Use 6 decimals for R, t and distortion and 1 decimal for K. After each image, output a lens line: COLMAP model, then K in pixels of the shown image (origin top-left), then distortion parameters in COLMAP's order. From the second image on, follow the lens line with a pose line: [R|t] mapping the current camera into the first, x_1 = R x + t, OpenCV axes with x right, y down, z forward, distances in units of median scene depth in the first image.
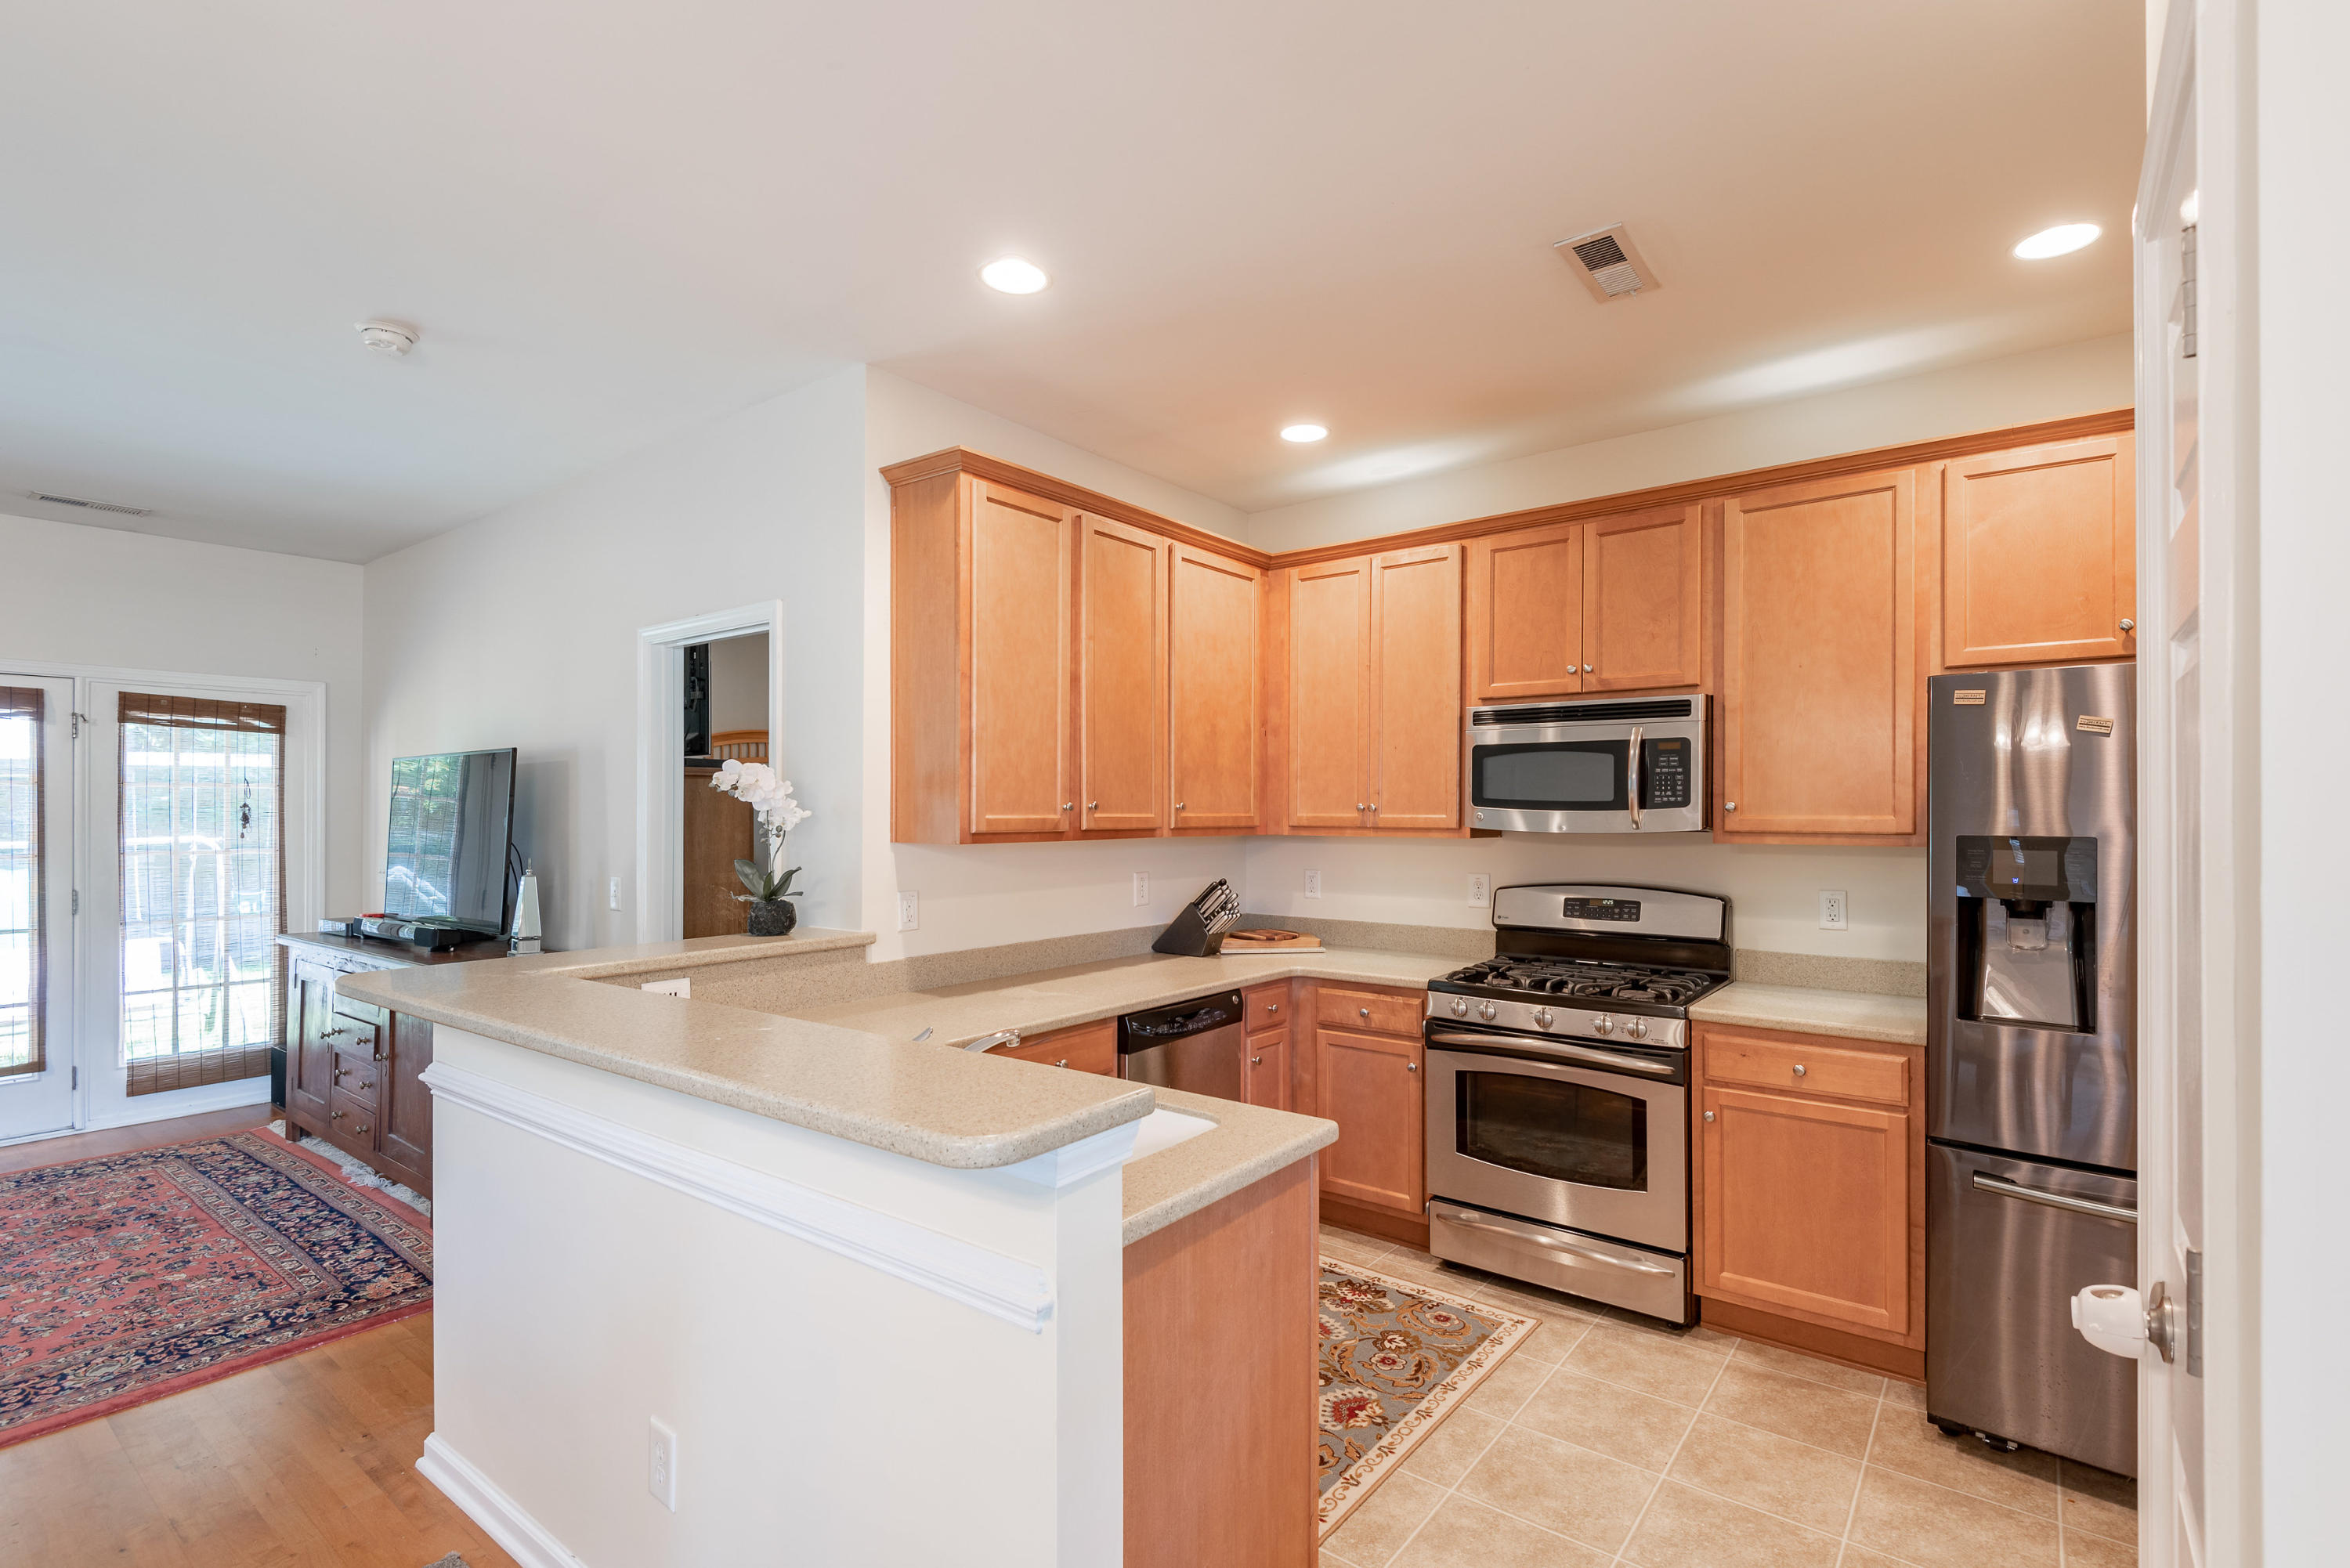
lens RADIAL K [[1107.4, 0, 1174.7], [0, 1107.4, 796.7], [0, 0, 1]] dist [0.047248, -0.039833]
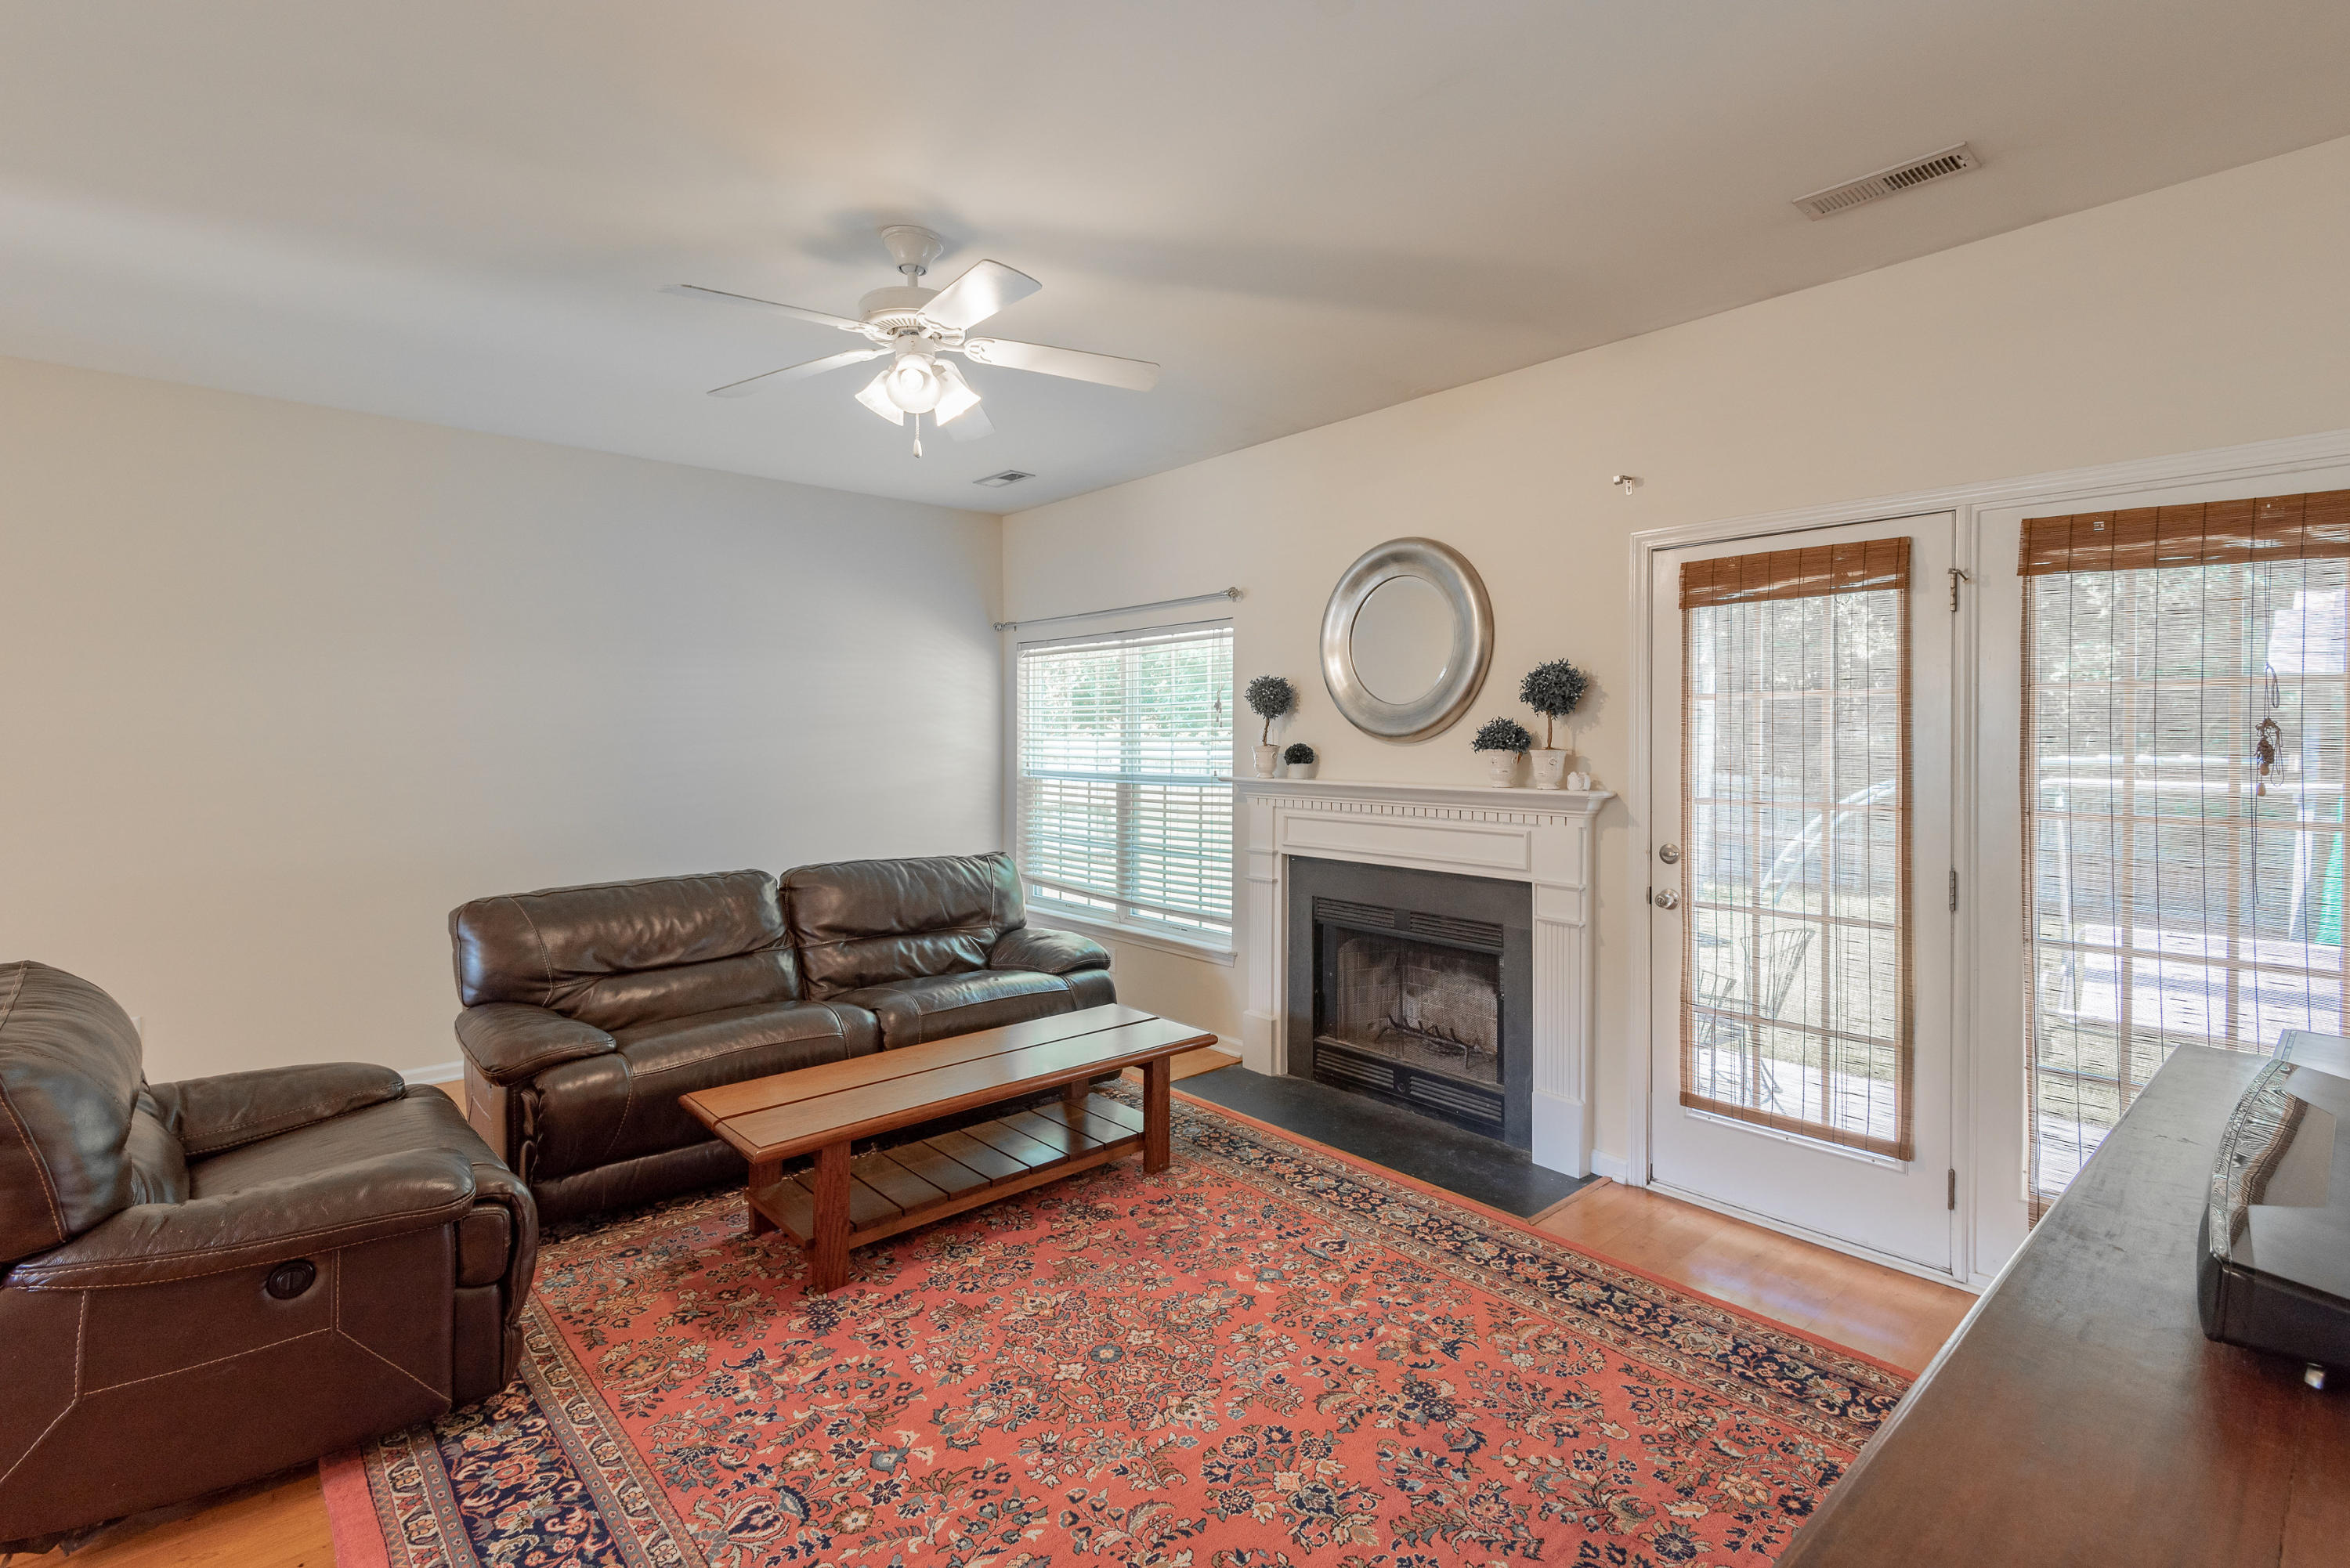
lens RADIAL K [[1069.7, 0, 1182.8], [0, 1069.7, 747.0], [0, 0, 1]] dist [-0.001790, -0.000310]
pose [[-0.191407, 0.005097, -0.981498, -0.478055], [0.010132, 0.999943, 0.003217, 0.015553], [0.981458, -0.009328, -0.191448, 0.955306]]
